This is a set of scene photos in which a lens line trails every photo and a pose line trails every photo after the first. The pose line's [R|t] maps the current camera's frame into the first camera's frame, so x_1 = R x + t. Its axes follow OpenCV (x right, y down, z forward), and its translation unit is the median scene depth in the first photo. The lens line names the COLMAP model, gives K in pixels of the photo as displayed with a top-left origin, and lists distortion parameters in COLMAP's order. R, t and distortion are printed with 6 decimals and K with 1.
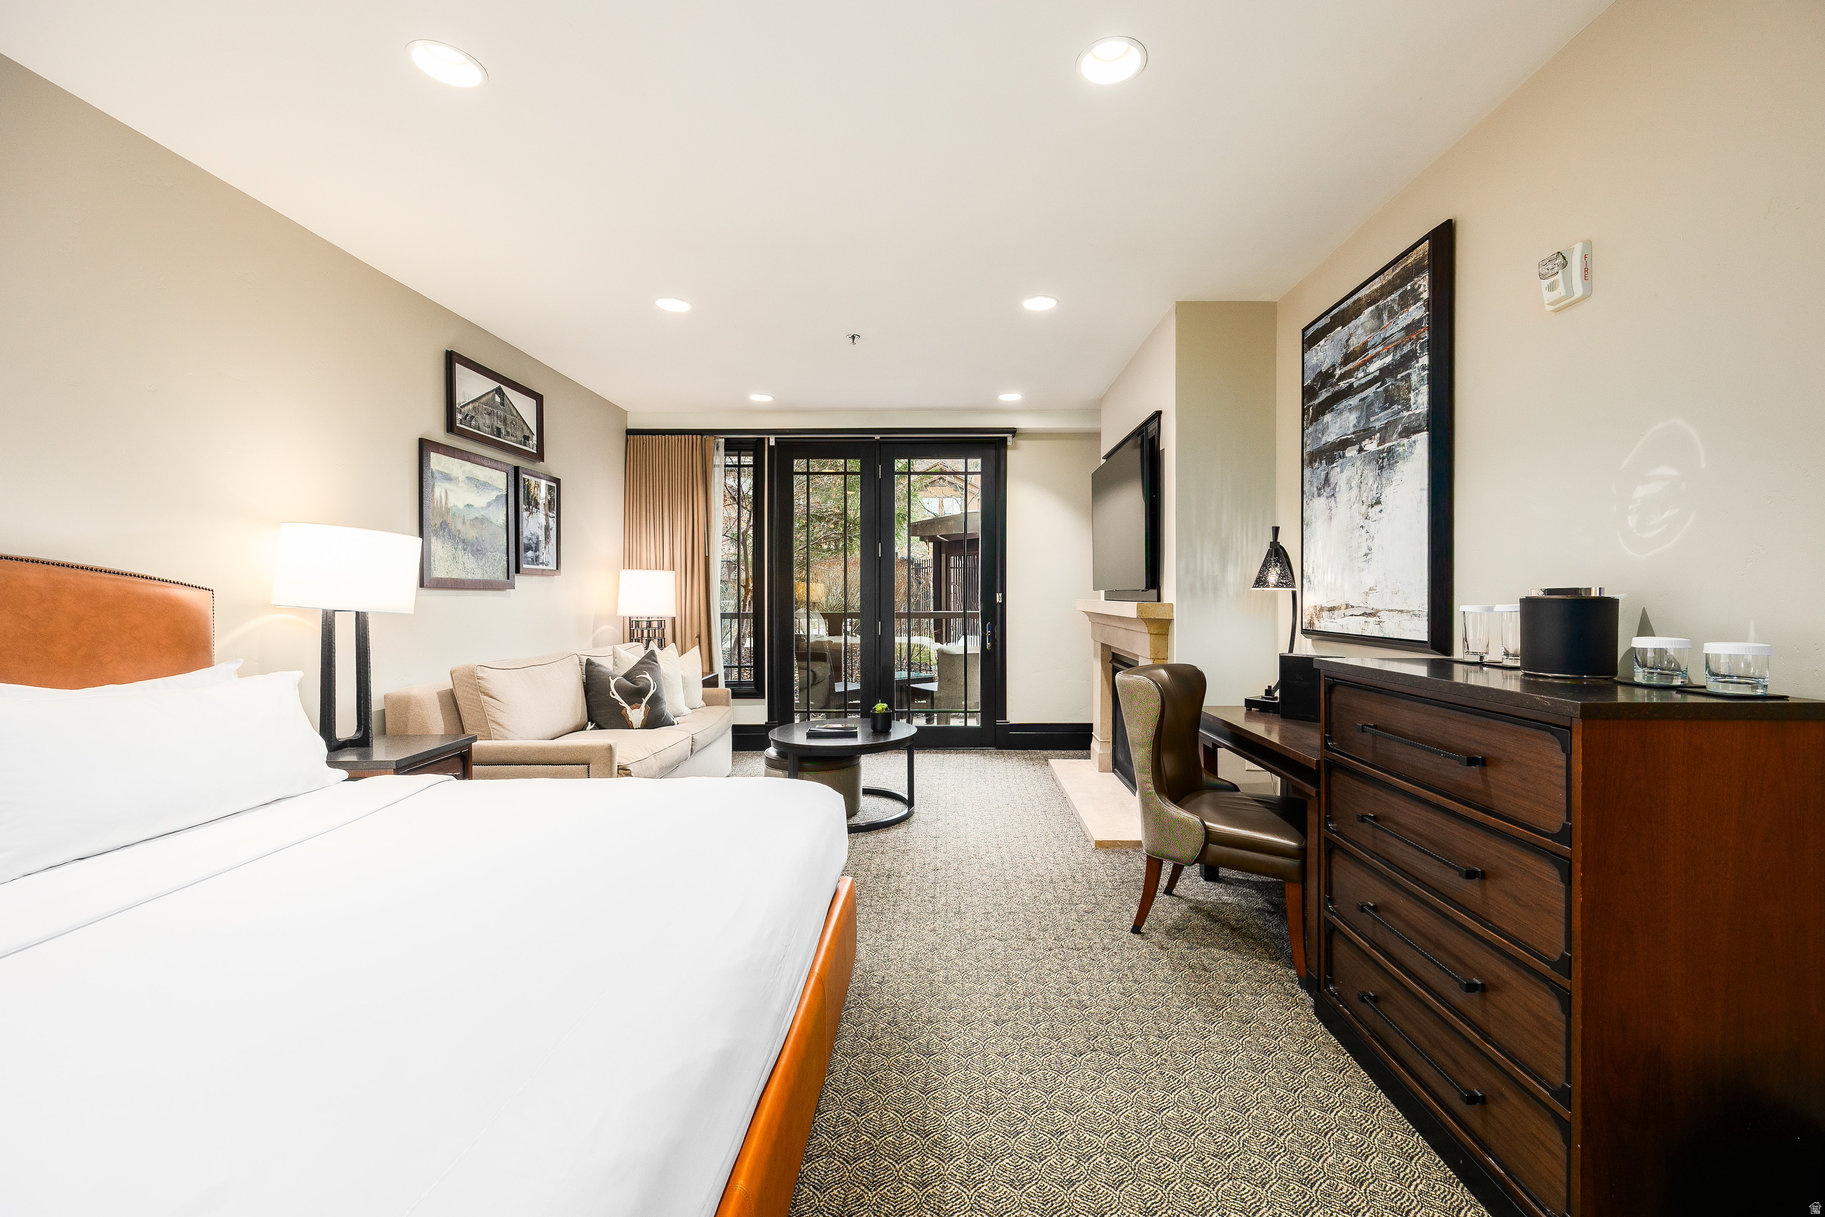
lens RADIAL K [[716.6, 0, 946.7], [0, 716.6, 606.6], [0, 0, 1]] dist [-0.000035, -0.000331]
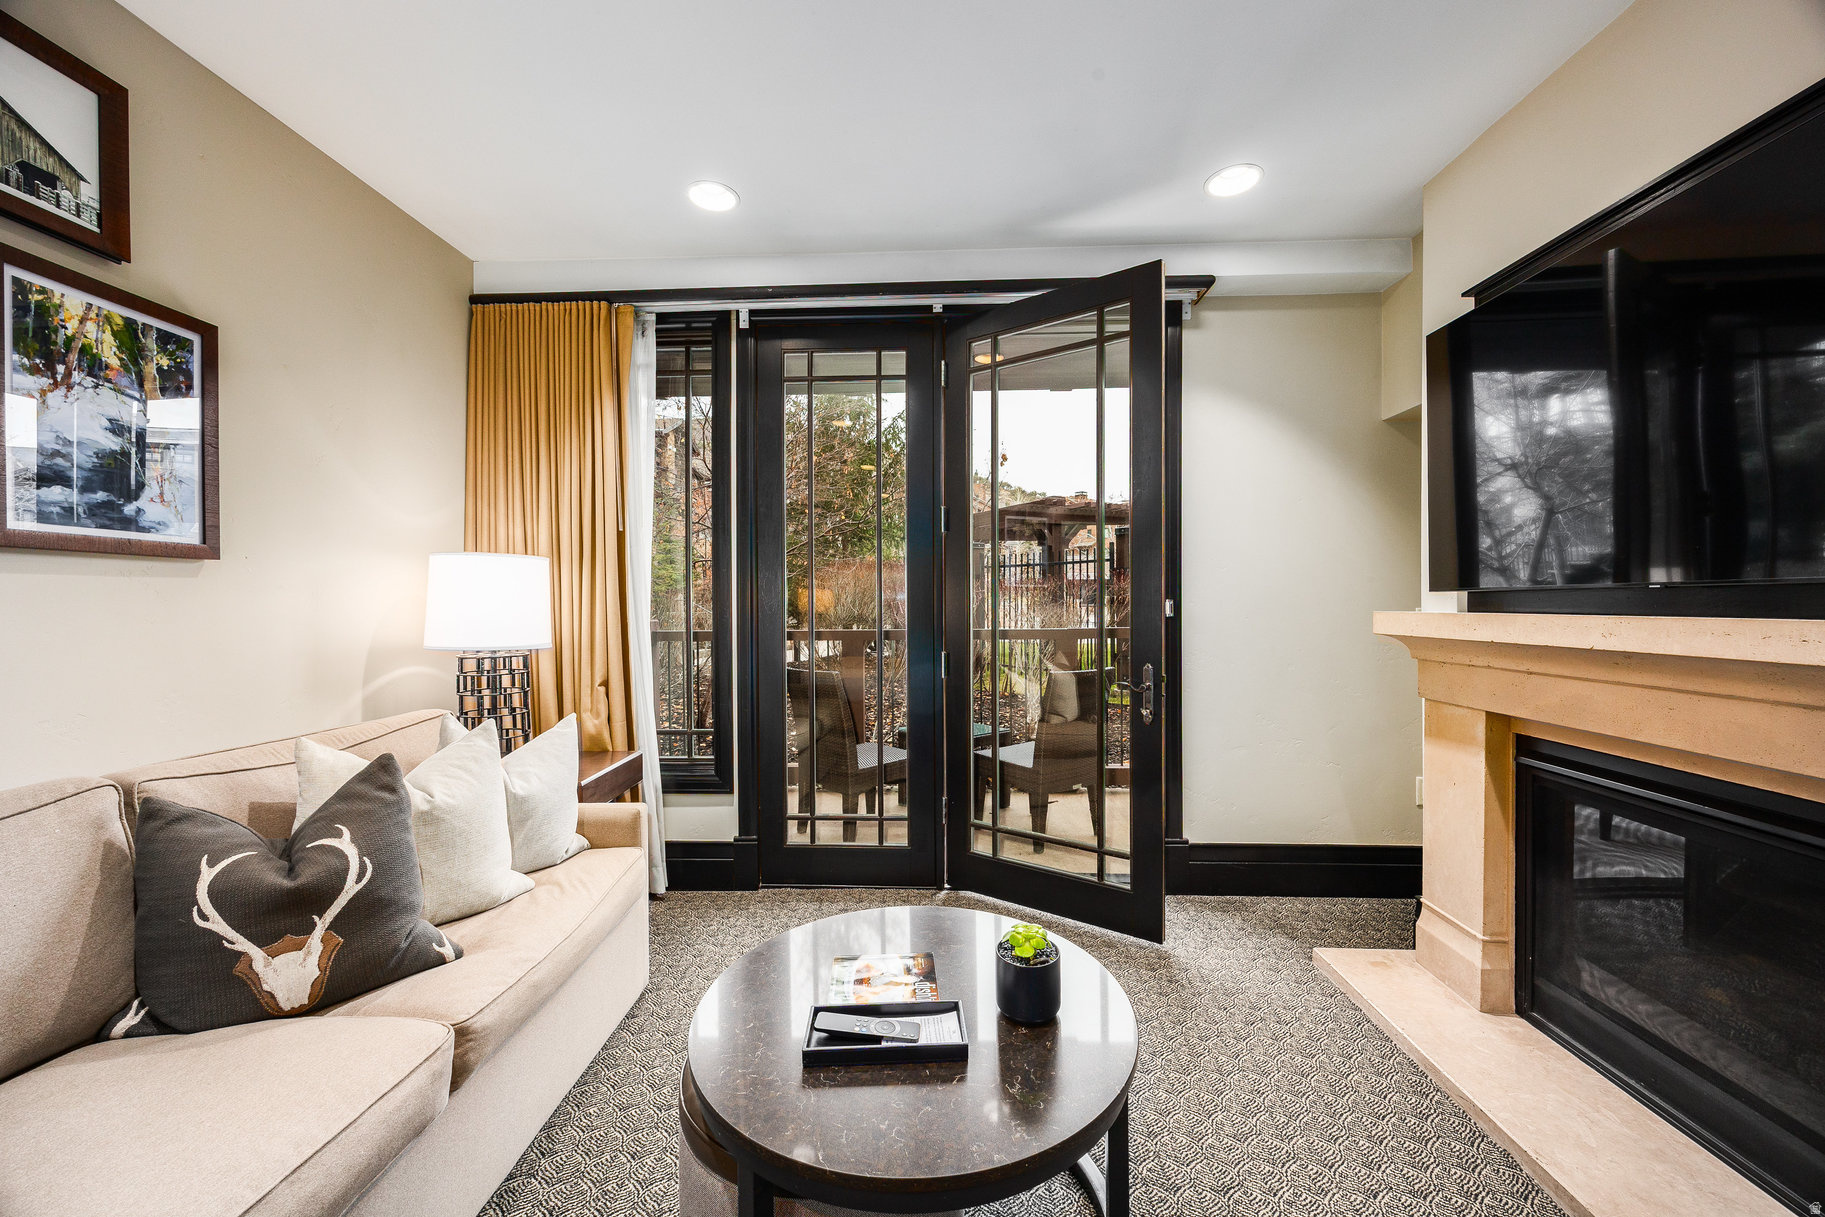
lens RADIAL K [[716.6, 0, 928.6], [0, 716.6, 610.2], [0, 0, 1]] dist [-0.000035, -0.000331]
pose [[0.999590, -0.003533, -0.028418, -0.107991], [0.003366, 0.999977, -0.005922, -0.009034], [0.028438, 0.005824, 0.999579, 0.561582]]
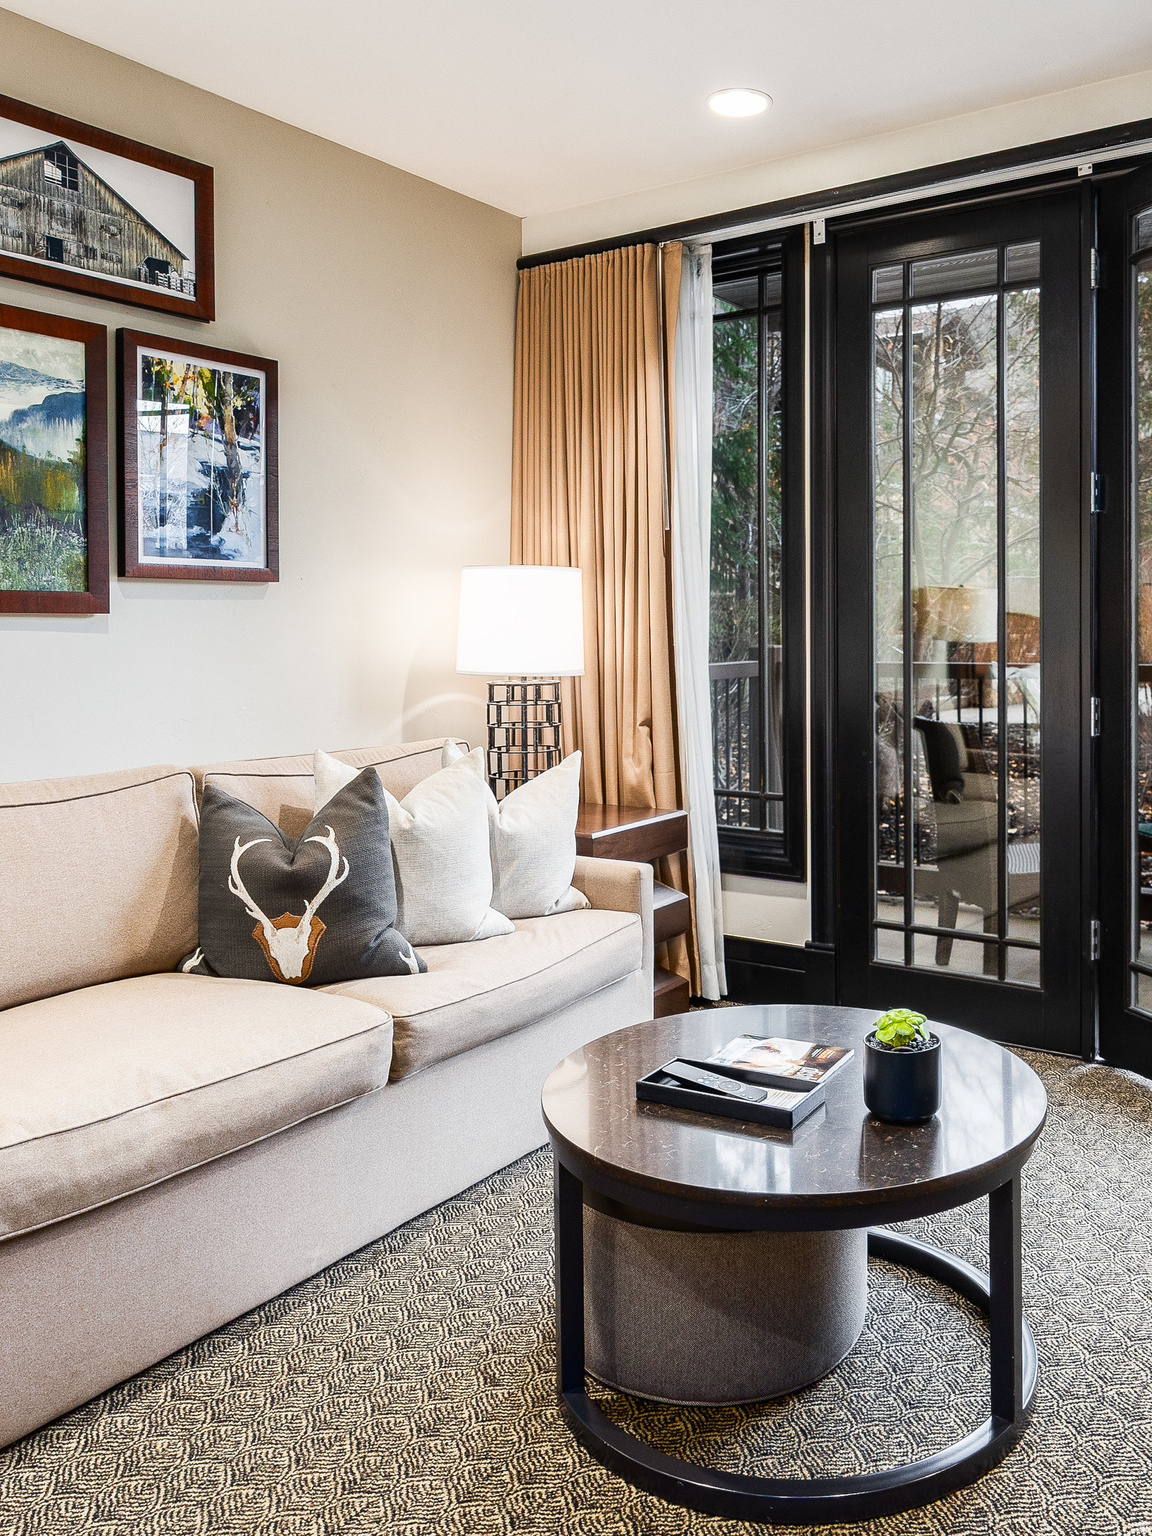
lens RADIAL K [[1245.9, 0, 677.5], [0, 1245.9, 639.8], [0, 0, 1]] dist [-0.009138, 0.011448]
pose [[0.839205, 0.003749, -0.543803, 0.077878], [-0.004043, 0.999992, 0.000655, -0.008297], [0.543801, 0.001649, 0.839213, 0.464181]]
